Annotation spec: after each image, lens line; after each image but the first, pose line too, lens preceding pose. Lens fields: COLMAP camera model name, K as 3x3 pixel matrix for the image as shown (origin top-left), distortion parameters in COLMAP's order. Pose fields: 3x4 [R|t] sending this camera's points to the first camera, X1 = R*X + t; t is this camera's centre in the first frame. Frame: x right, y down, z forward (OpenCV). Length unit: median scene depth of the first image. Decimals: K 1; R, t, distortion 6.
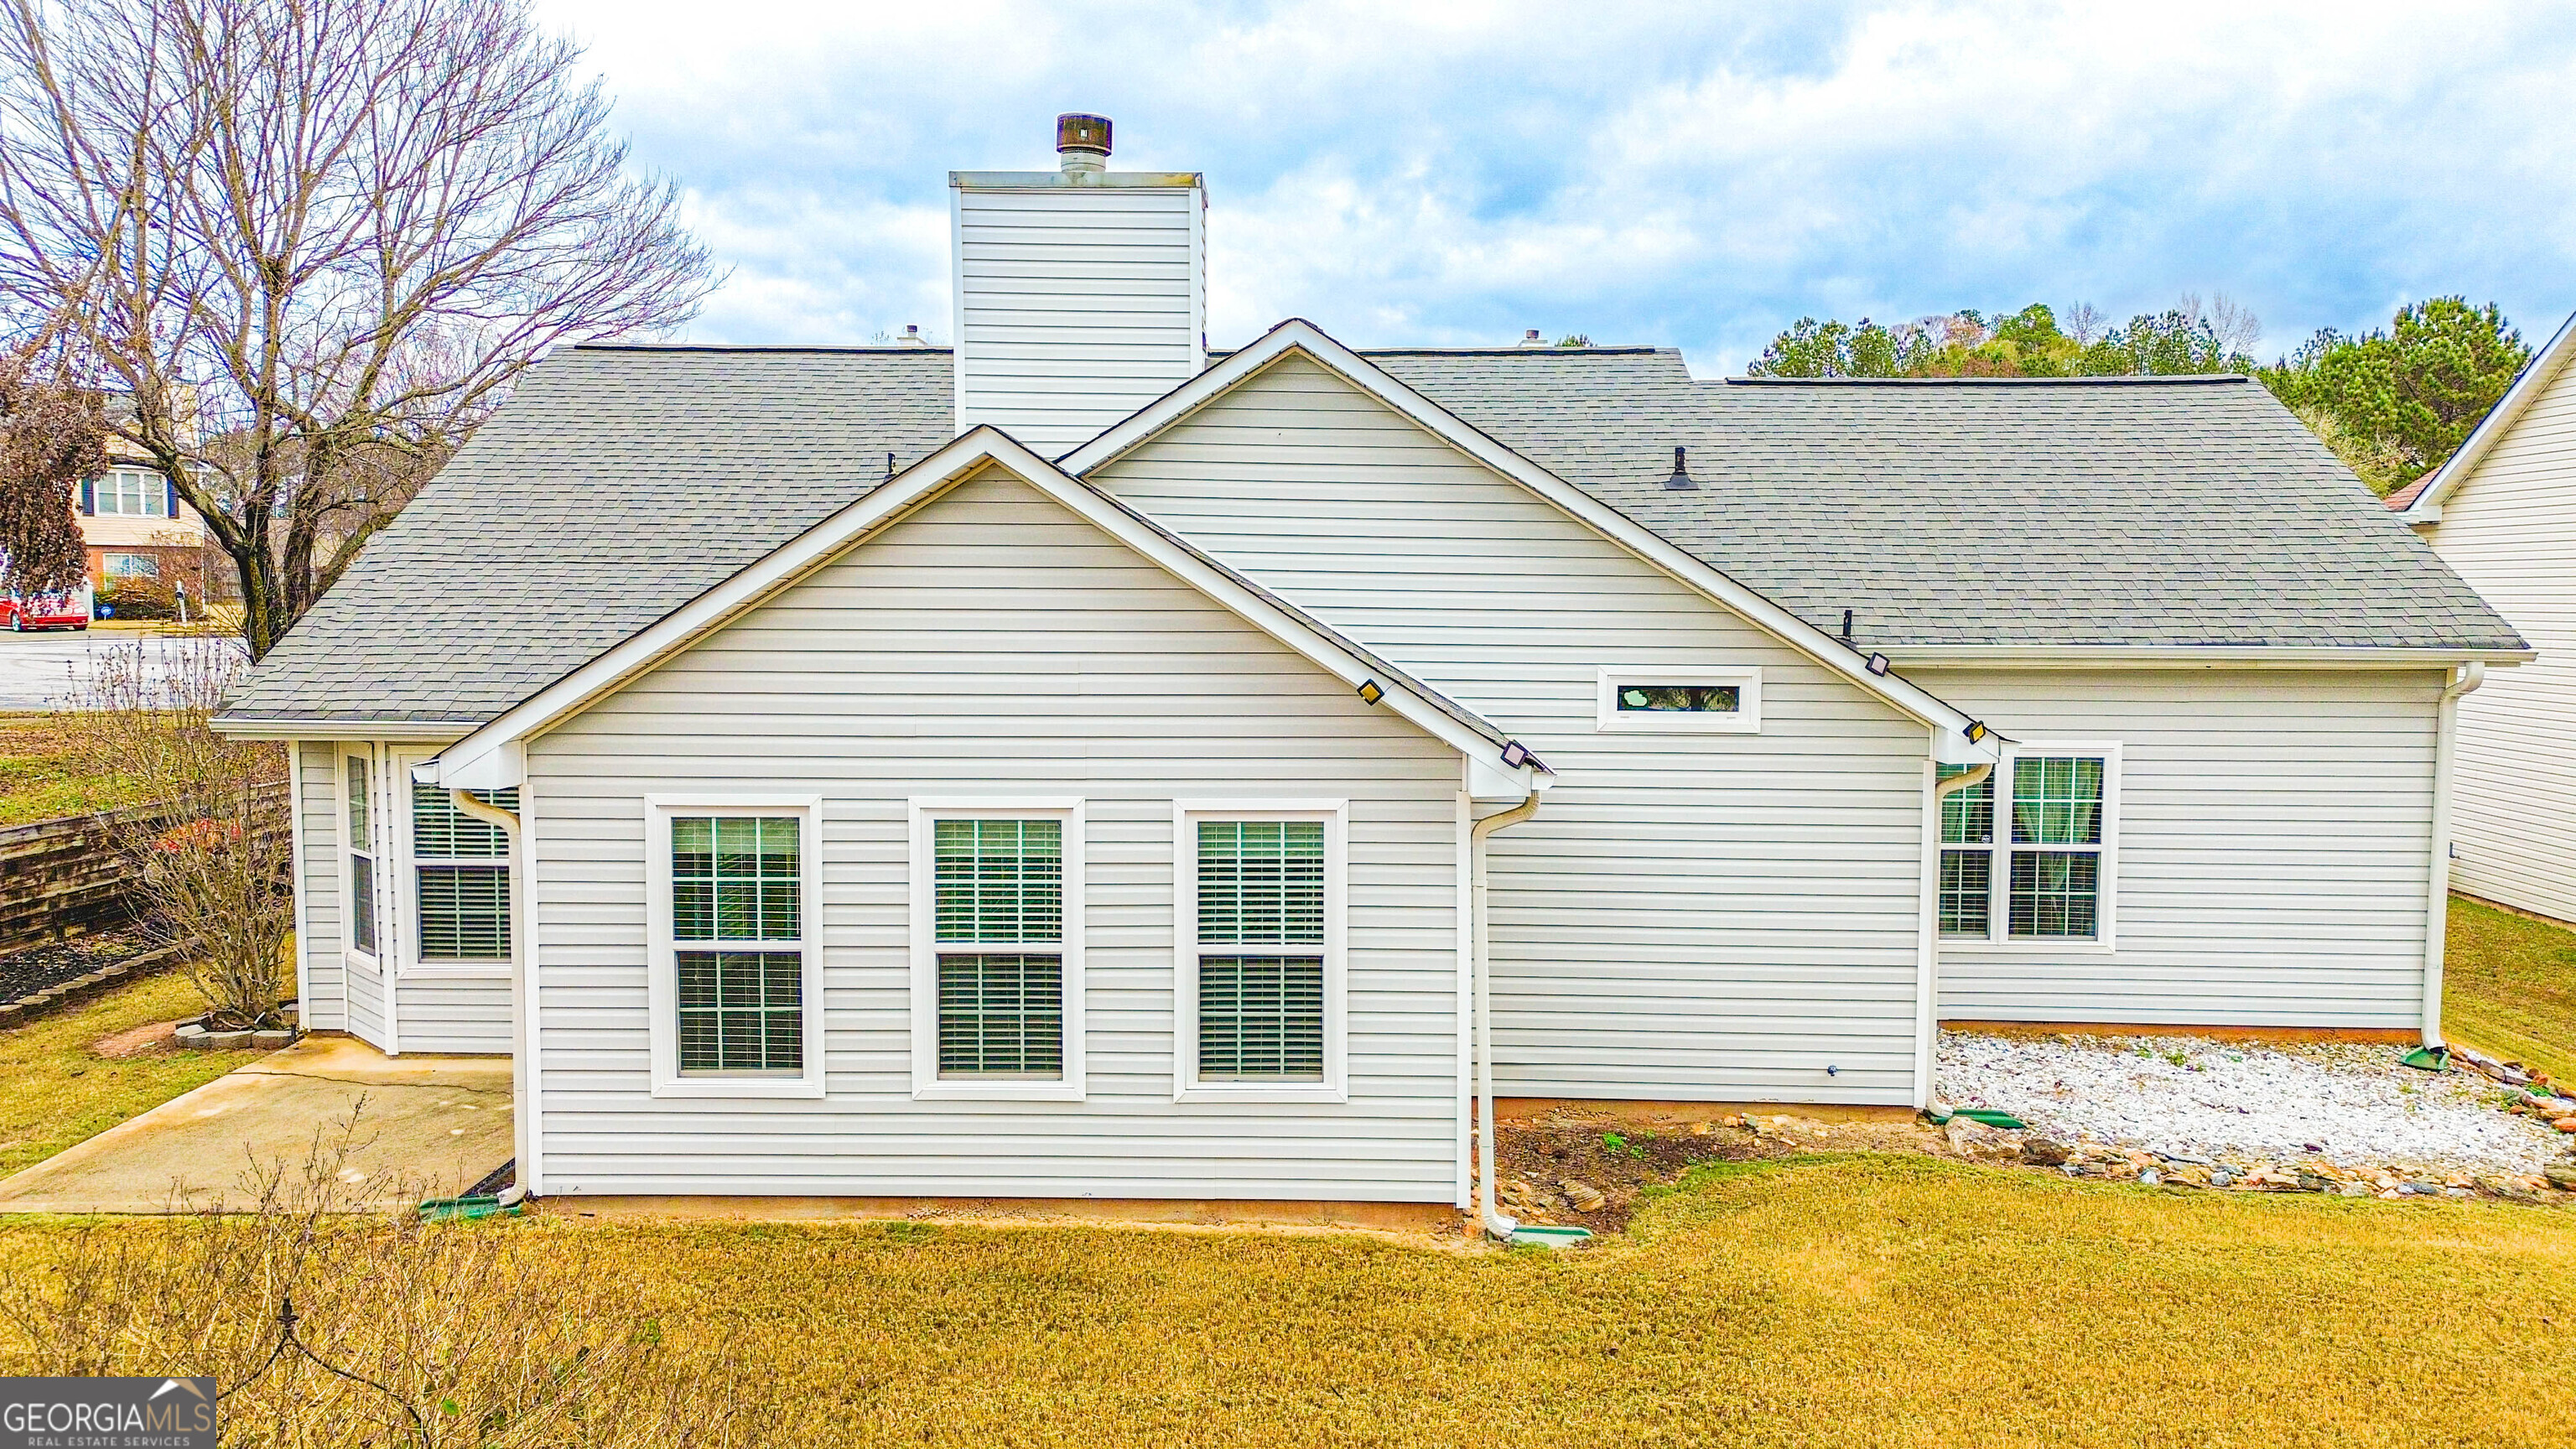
lens RADIAL K [[1781.7, 0, 1288.0], [0, 1781.7, 724.5], [0, 0, 1]] dist [0.079829, -0.079831]
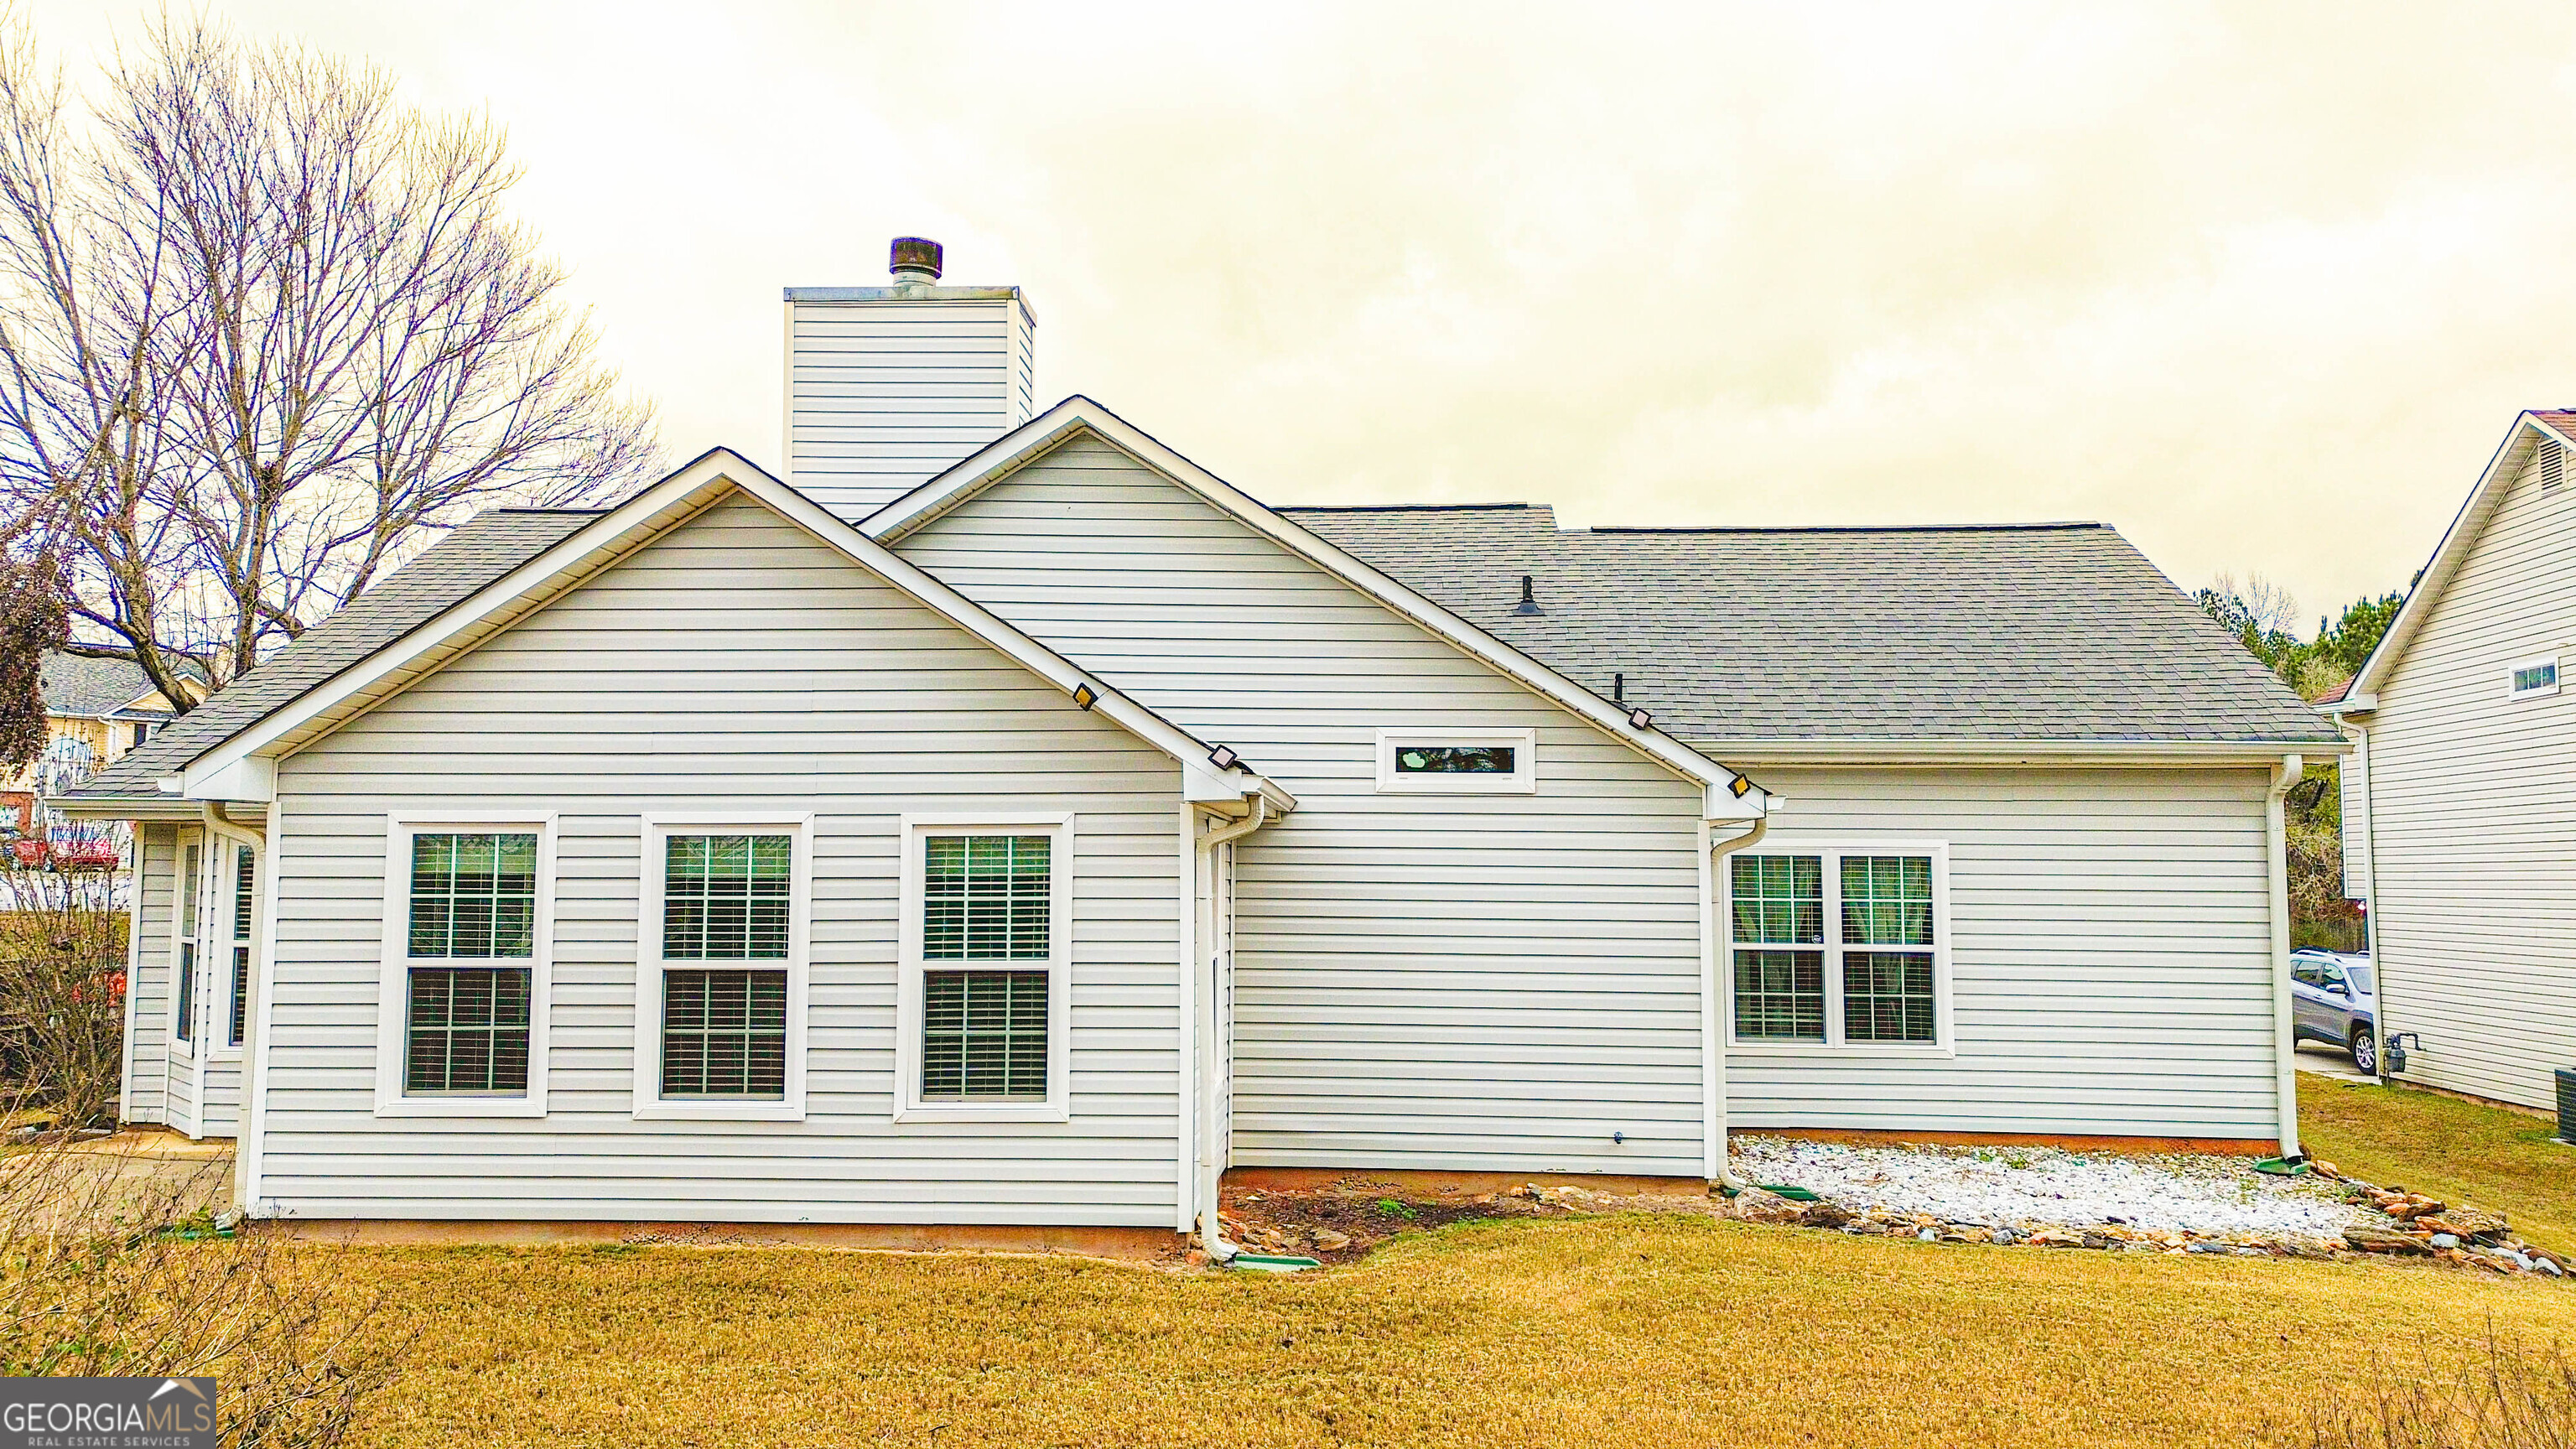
lens RADIAL K [[1781.7, 0, 1288.0], [0, 1781.7, 724.5], [0, 0, 1]] dist [0.079829, -0.079831]
pose [[0.999432, -0.002076, -0.033650, 0.157130], [-0.003325, 0.987168, -0.159650, 0.127424], [0.033550, 0.159671, 0.986600, -0.005169]]
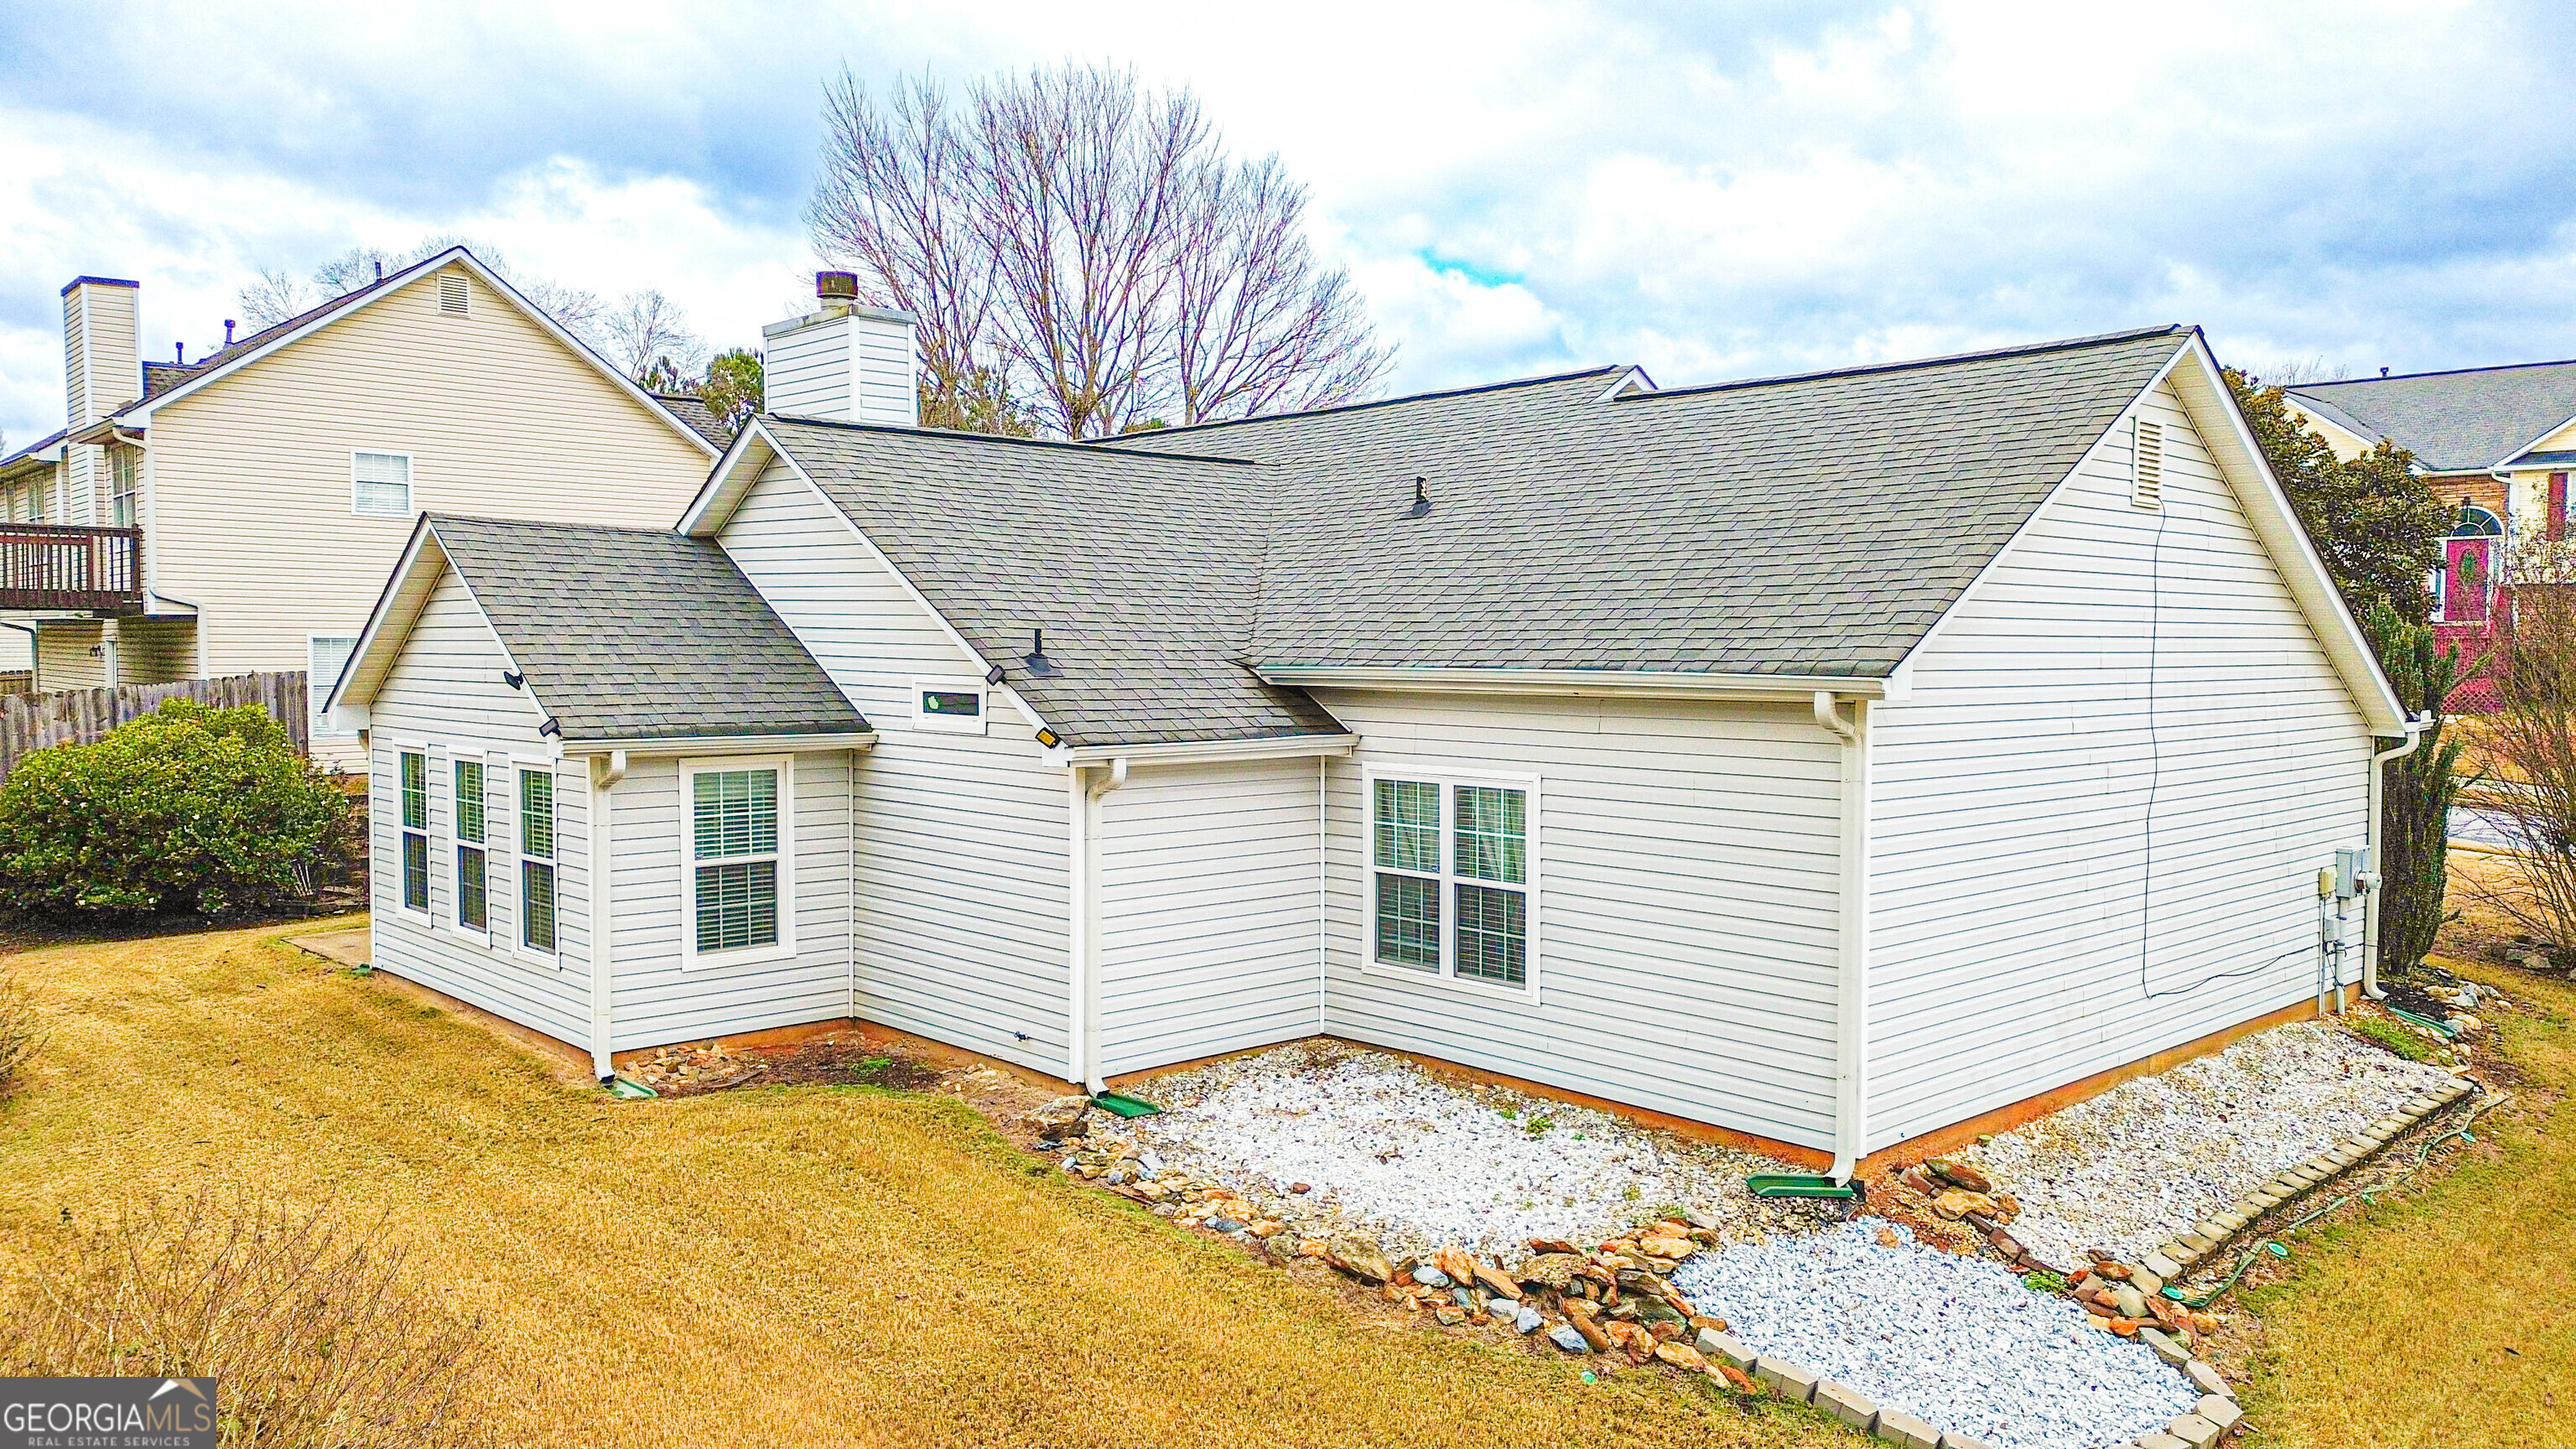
lens RADIAL K [[1814.8, 0, 1288.0], [0, 1814.8, 724.5], [0, 0, 1]] dist [0.084266, -0.080687]
pose [[0.695613, 0.033636, -0.717629, 1.242831], [-0.048011, 0.998847, 0.000280, -0.011723], [0.716811, 0.034259, 0.696426, 0.317763]]
